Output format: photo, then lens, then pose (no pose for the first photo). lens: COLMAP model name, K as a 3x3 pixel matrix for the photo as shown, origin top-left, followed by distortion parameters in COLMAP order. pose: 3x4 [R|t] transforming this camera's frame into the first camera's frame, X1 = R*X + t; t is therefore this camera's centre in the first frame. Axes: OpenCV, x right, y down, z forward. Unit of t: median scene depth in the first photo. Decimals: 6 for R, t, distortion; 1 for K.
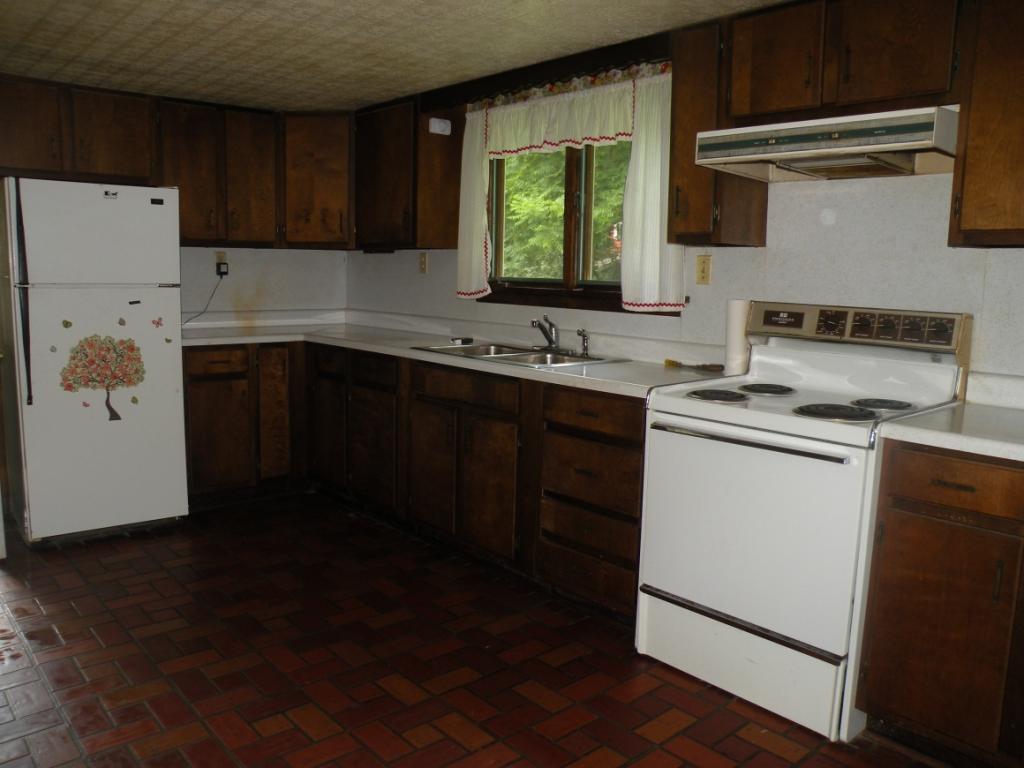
lens RADIAL K [[818.3, 0, 512.7], [0, 818.3, 383.2], [0, 0, 1]] dist [-0.061292, -0.004598]
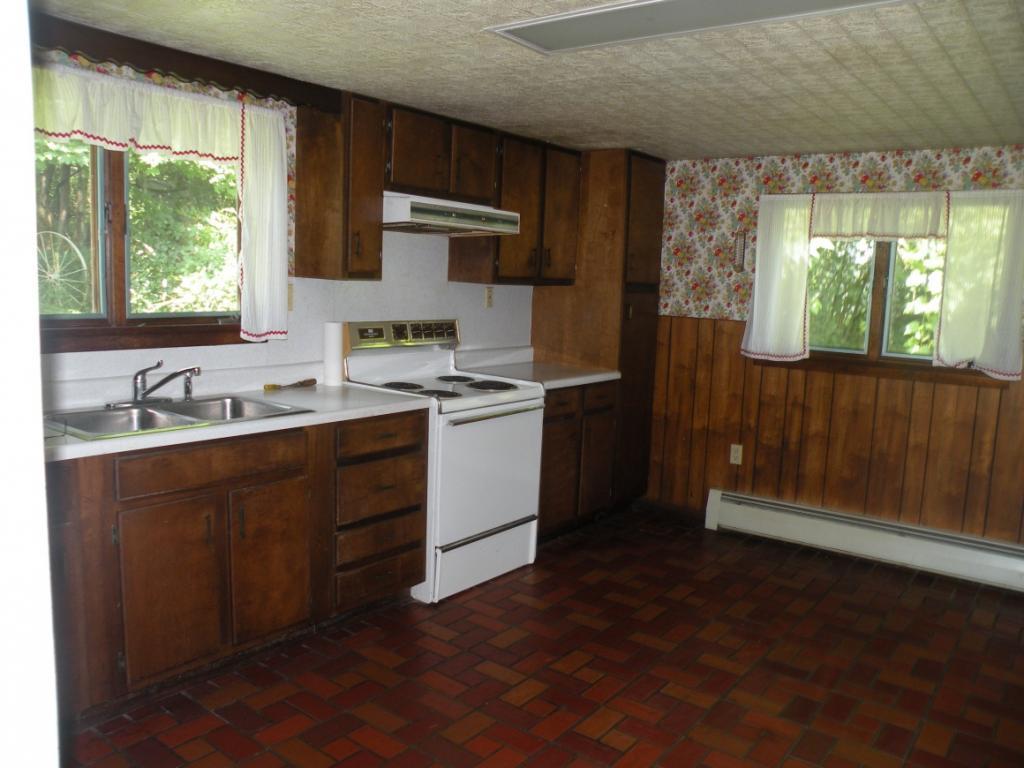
lens RADIAL K [[818.3, 0, 512.4], [0, 818.3, 383.5], [0, 0, 1]] dist [-0.061292, -0.004598]
pose [[-0.181132, -0.160682, 0.970244, -1.003463], [0.089402, 0.979787, 0.178952, -0.215696], [-0.979387, 0.119156, -0.163106, 0.990779]]
